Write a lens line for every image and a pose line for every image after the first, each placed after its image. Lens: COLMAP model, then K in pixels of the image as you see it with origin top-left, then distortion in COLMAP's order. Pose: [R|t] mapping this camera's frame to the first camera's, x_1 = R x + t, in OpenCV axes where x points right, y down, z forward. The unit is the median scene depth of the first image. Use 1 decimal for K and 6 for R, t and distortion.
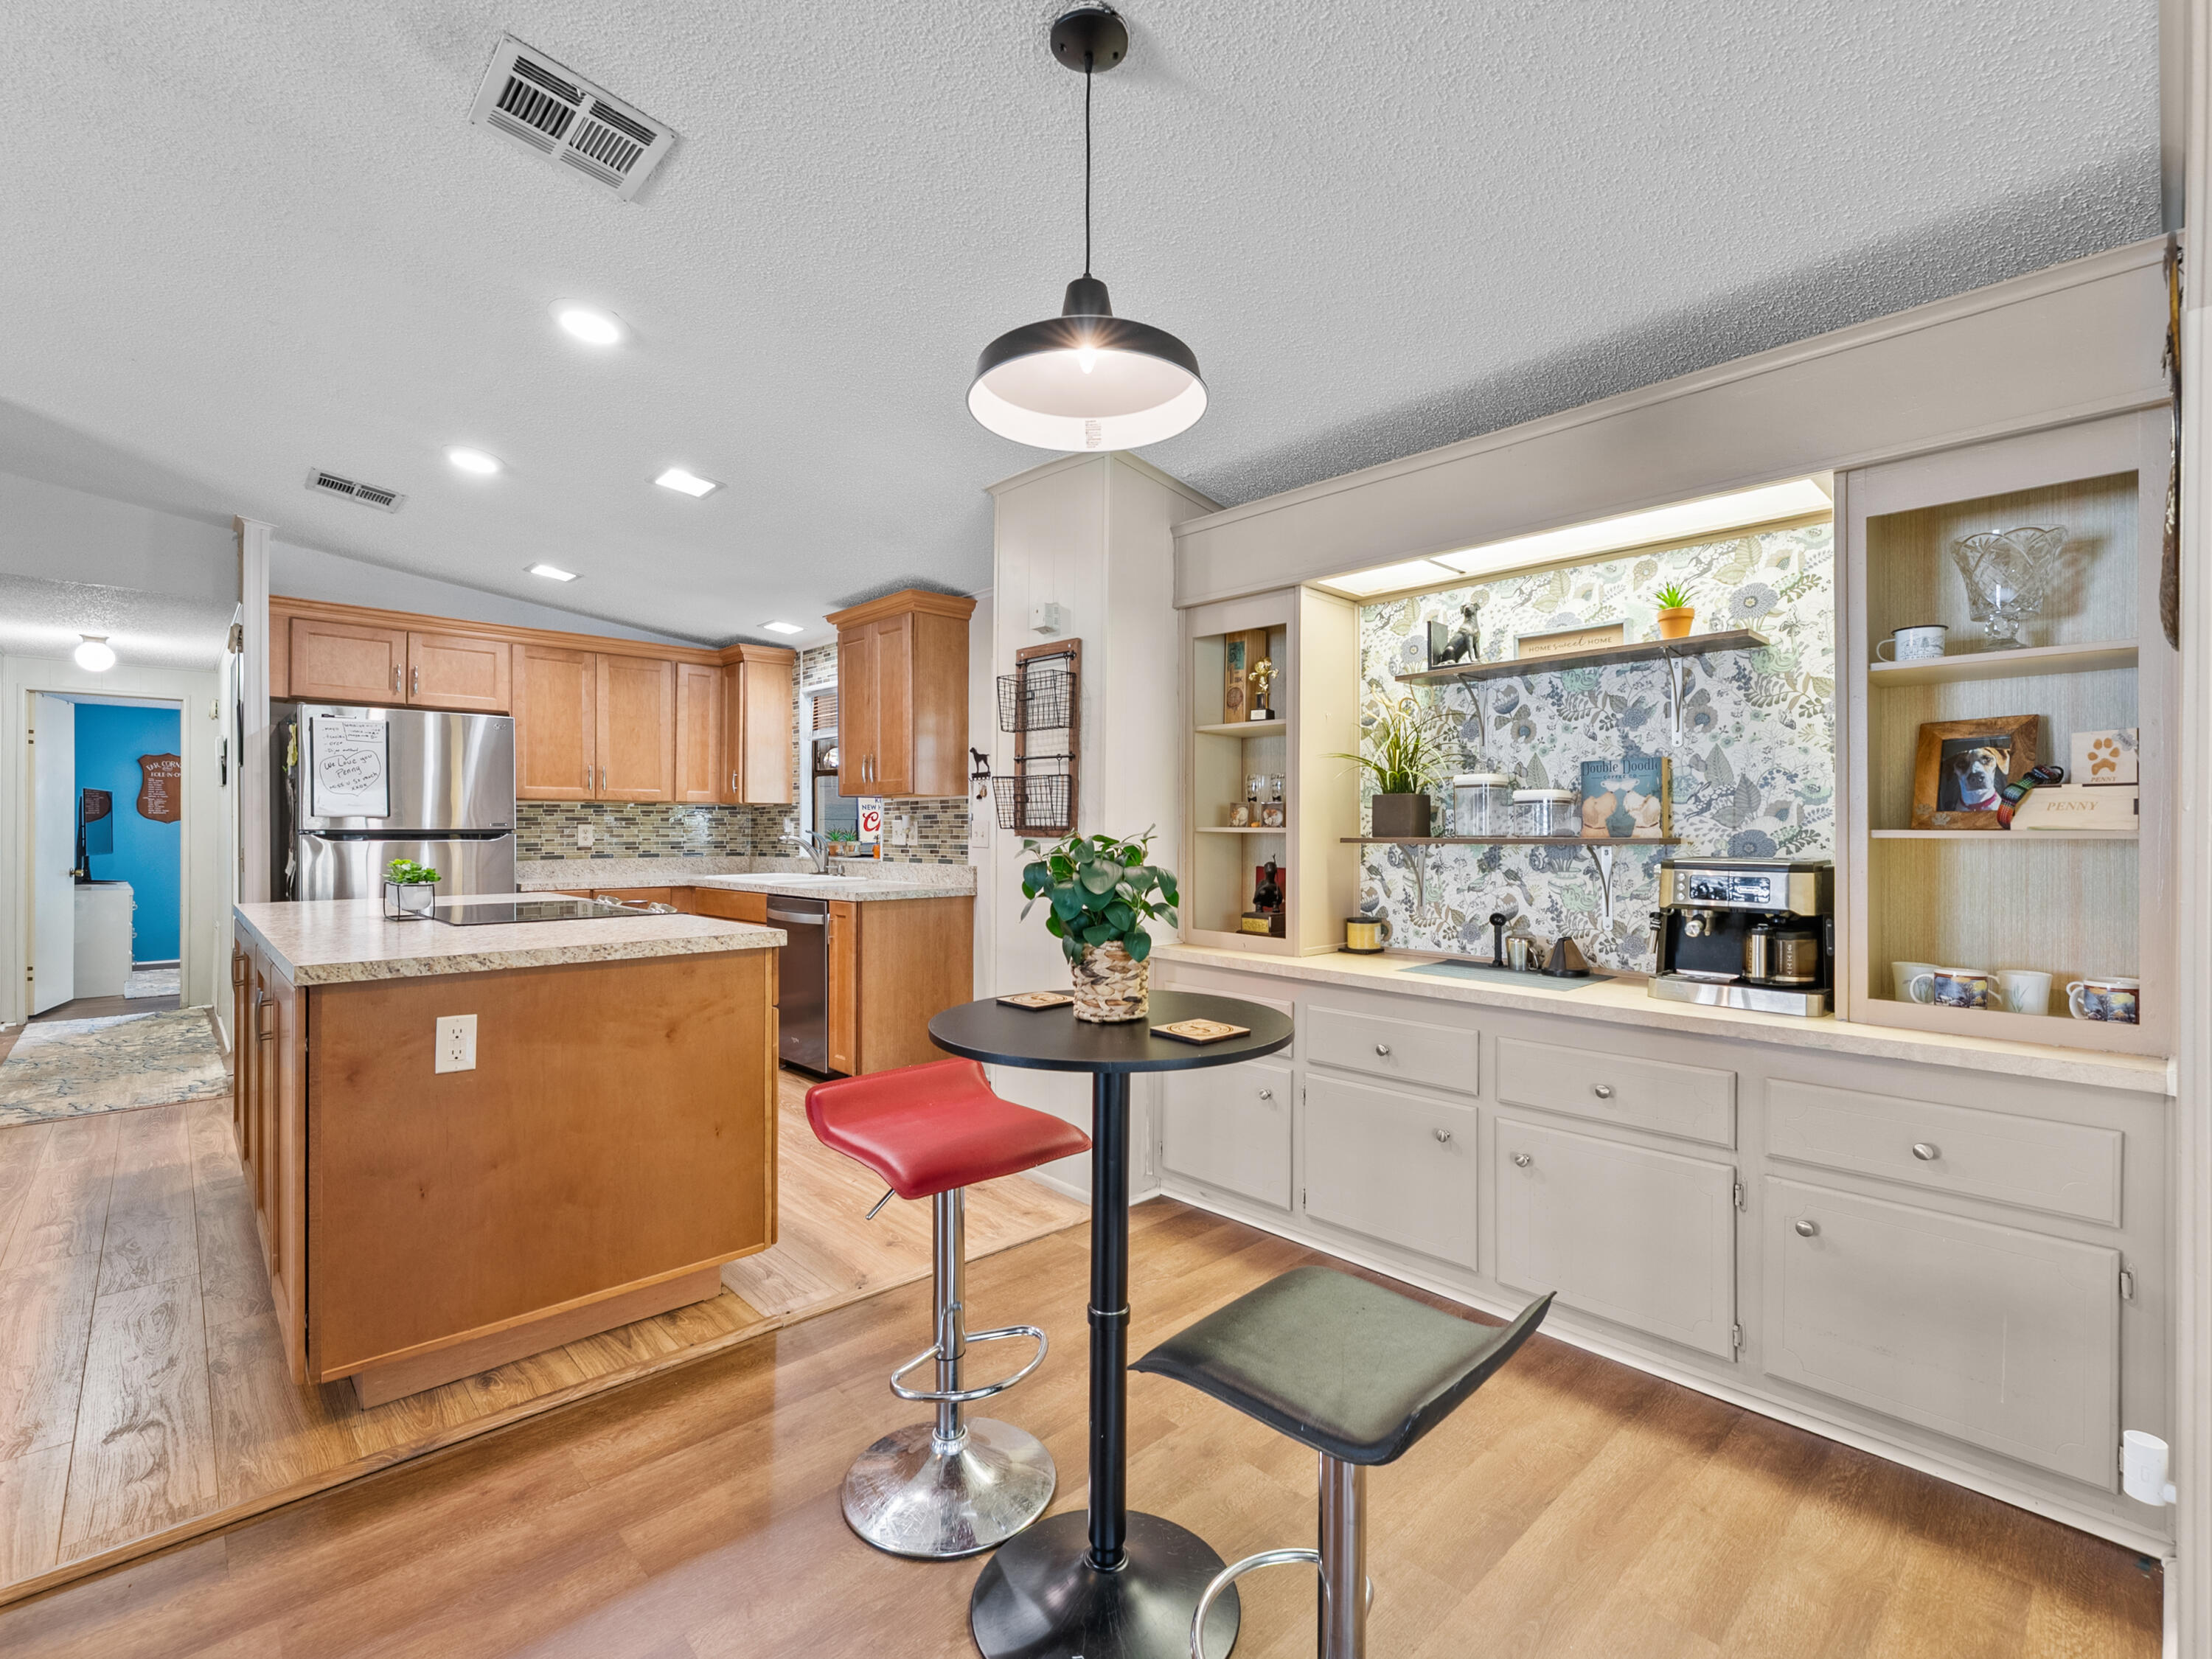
lens RADIAL K [[998.7, 0, 1112.2], [0, 998.7, 828.7], [0, 0, 1]] dist [-0.002843, 0.000362]
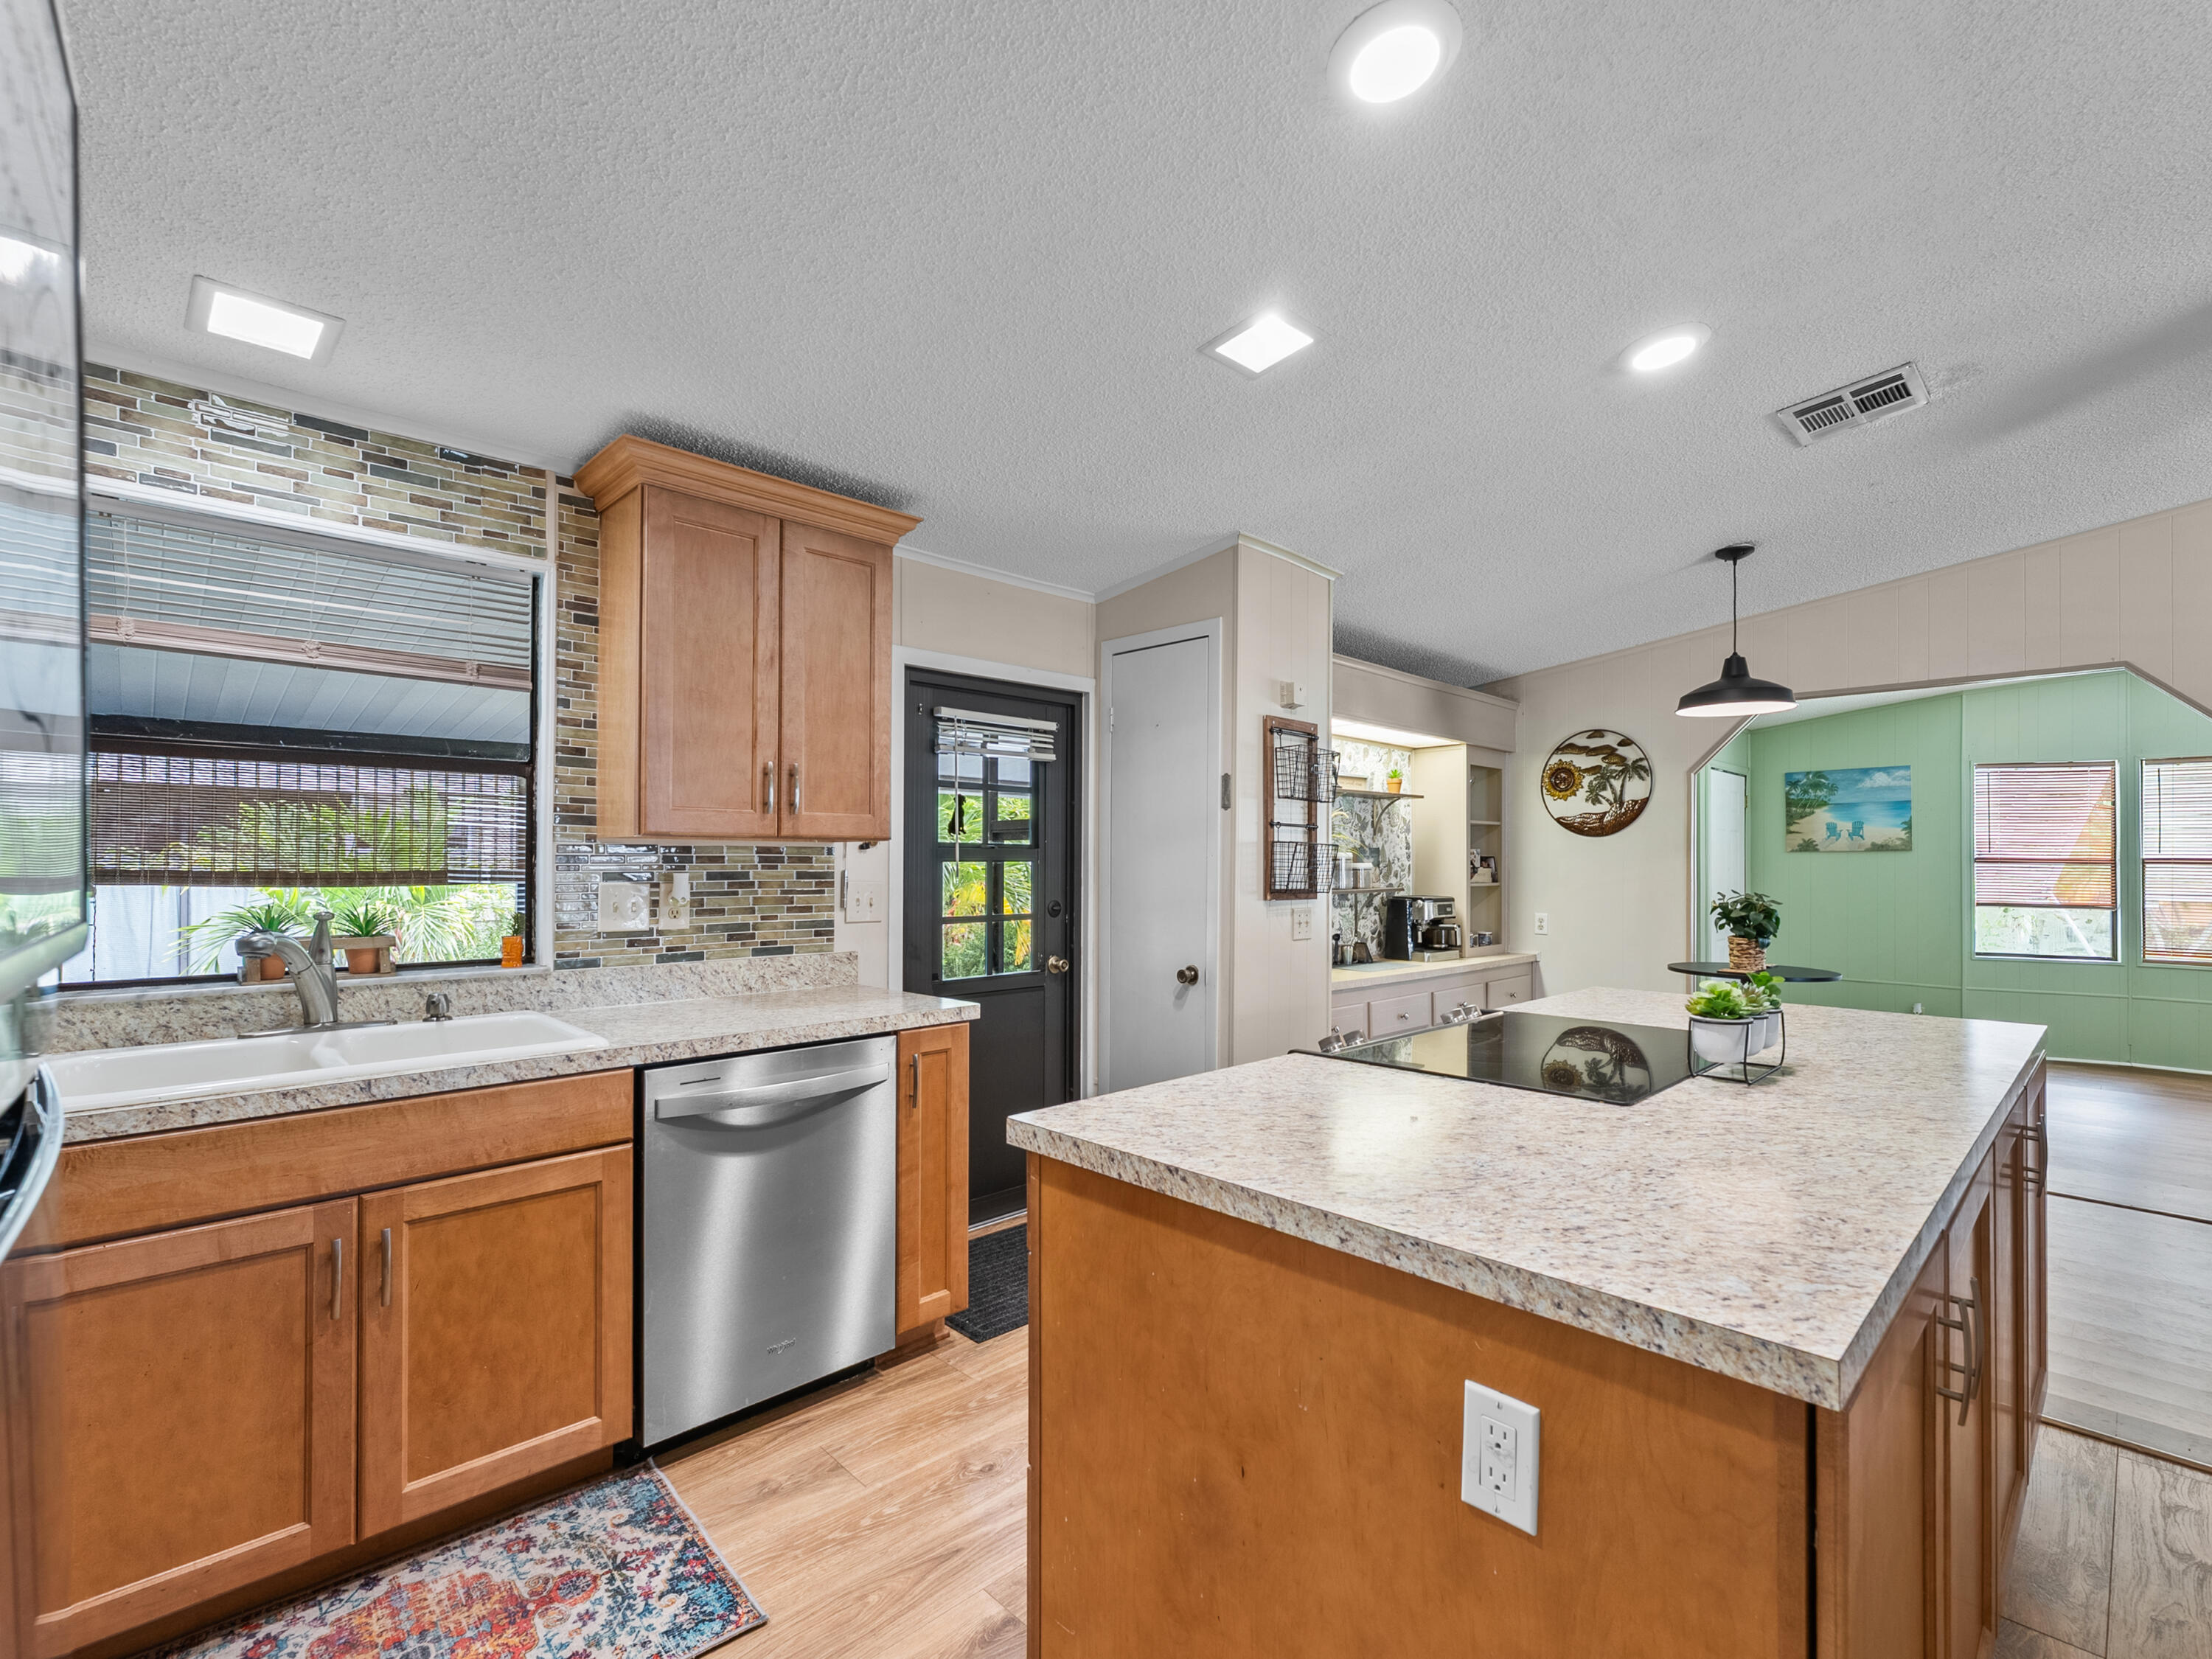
lens RADIAL K [[998.7, 0, 1086.9], [0, 998.7, 851.5], [0, 0, 1]] dist [-0.002843, 0.000362]
pose [[-0.004944, 0.010746, 0.999930, -0.796134], [-0.003264, 0.999937, -0.010762, -0.021437], [-0.999982, -0.003317, -0.004908, 0.856040]]
